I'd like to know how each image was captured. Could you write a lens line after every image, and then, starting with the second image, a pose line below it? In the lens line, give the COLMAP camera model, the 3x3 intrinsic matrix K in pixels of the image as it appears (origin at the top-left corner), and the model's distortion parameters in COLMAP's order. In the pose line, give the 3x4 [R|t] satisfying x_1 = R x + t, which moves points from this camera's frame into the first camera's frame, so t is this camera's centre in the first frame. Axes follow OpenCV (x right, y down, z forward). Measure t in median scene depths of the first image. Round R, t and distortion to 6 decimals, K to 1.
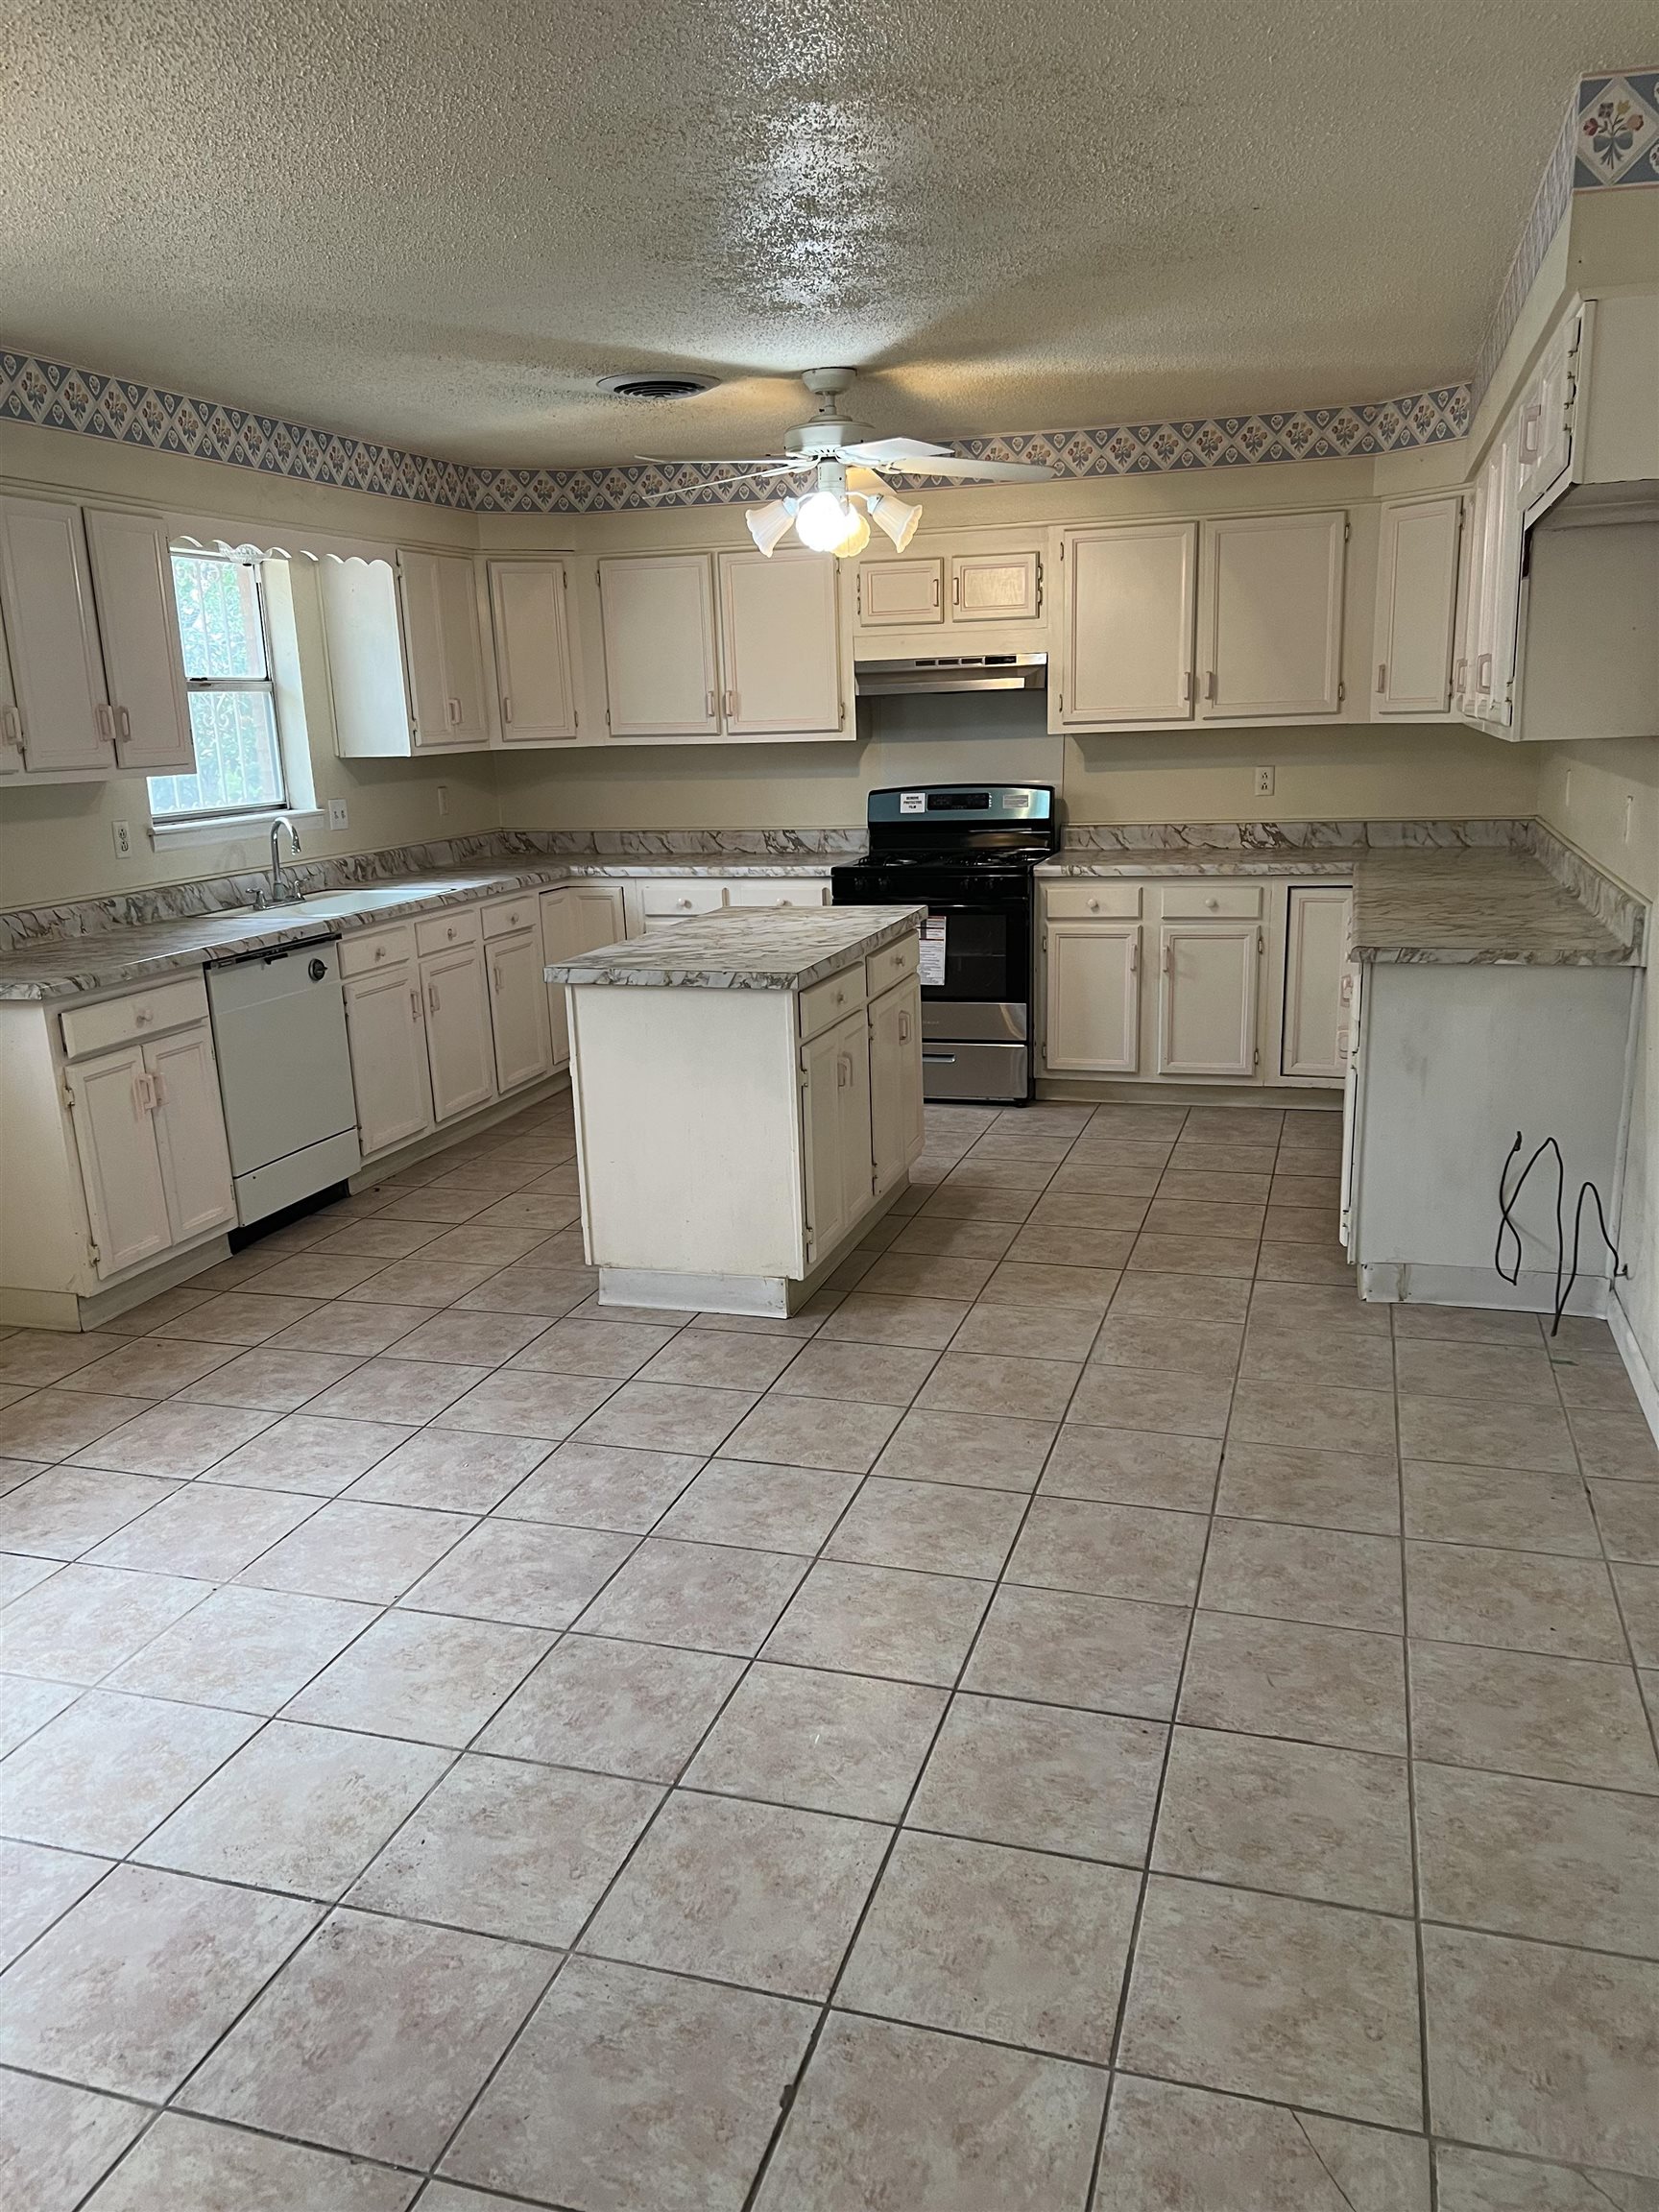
lens RADIAL K [[1650.7, 0, 820.0], [0, 1650.7, 1115.6], [0, 0, 1]] dist [0.075783, -0.085690]
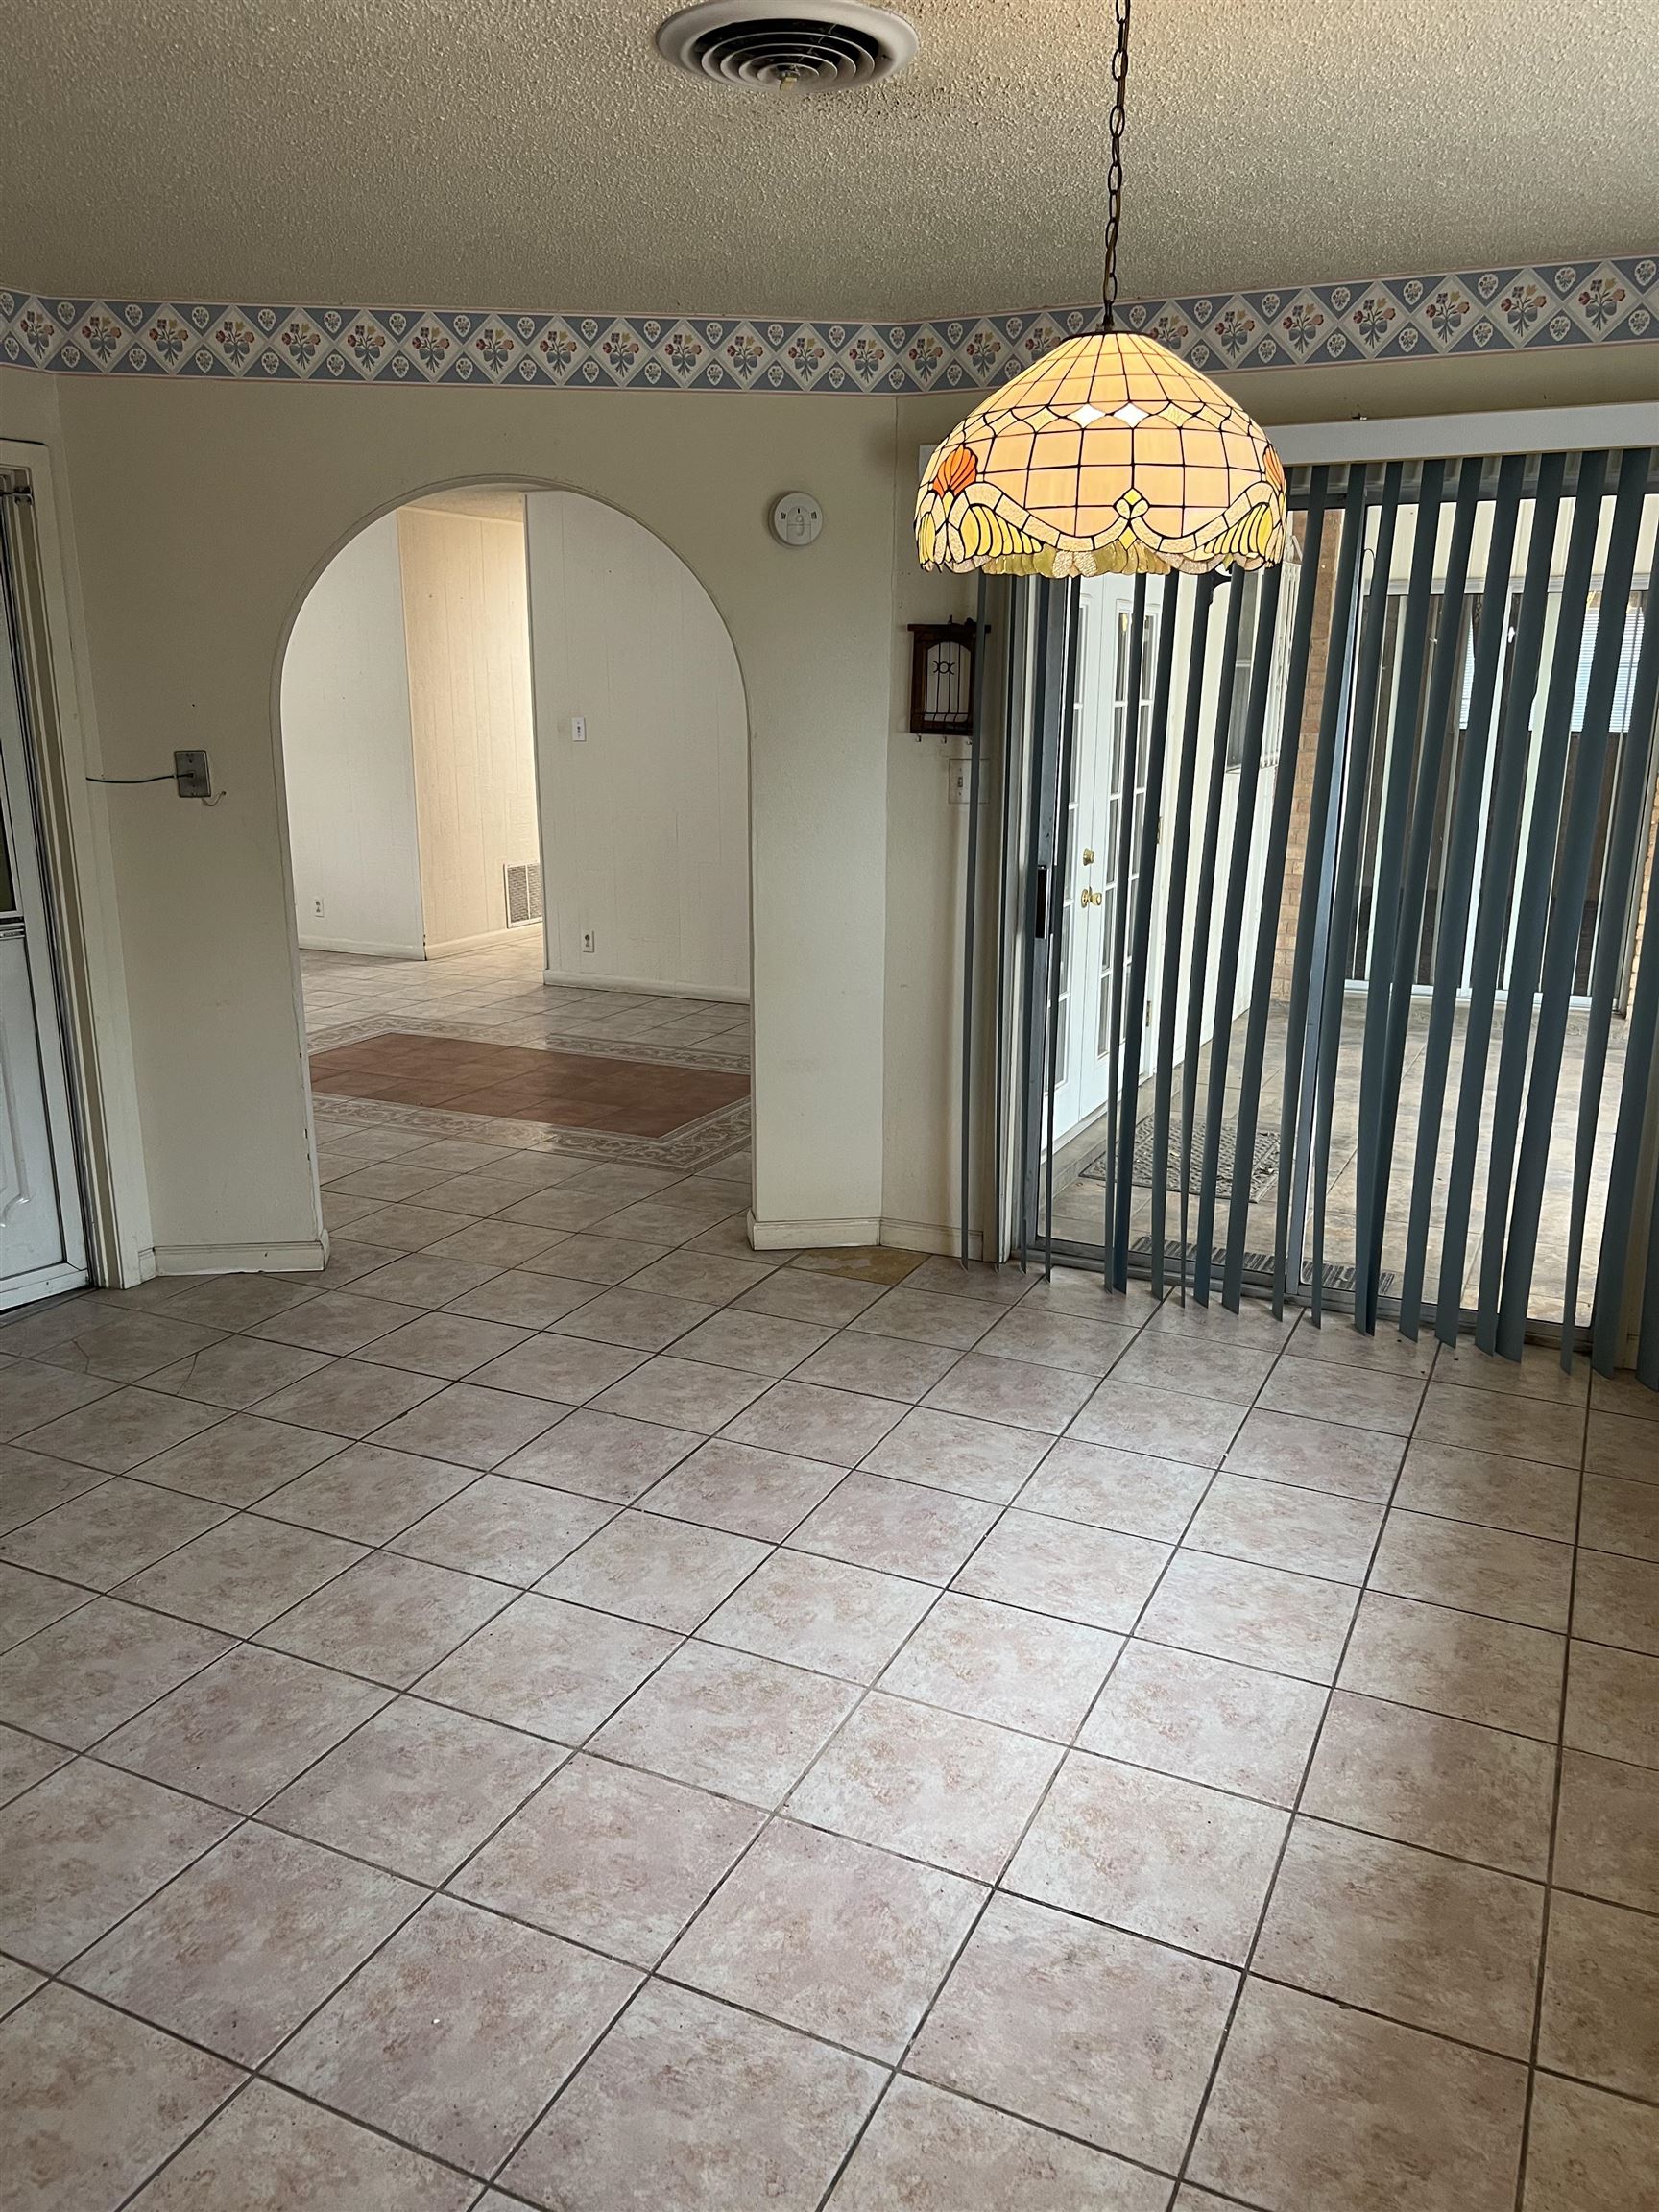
lens RADIAL K [[1650.7, 0, 820.0], [0, 1650.7, 1115.6], [0, 0, 1]] dist [0.075783, -0.085690]
pose [[-0.989111, -0.001952, 0.147161, -0.514176], [0.069537, 0.875066, 0.478983, -0.409604], [-0.129711, 0.484000, -0.865401, 1.589791]]
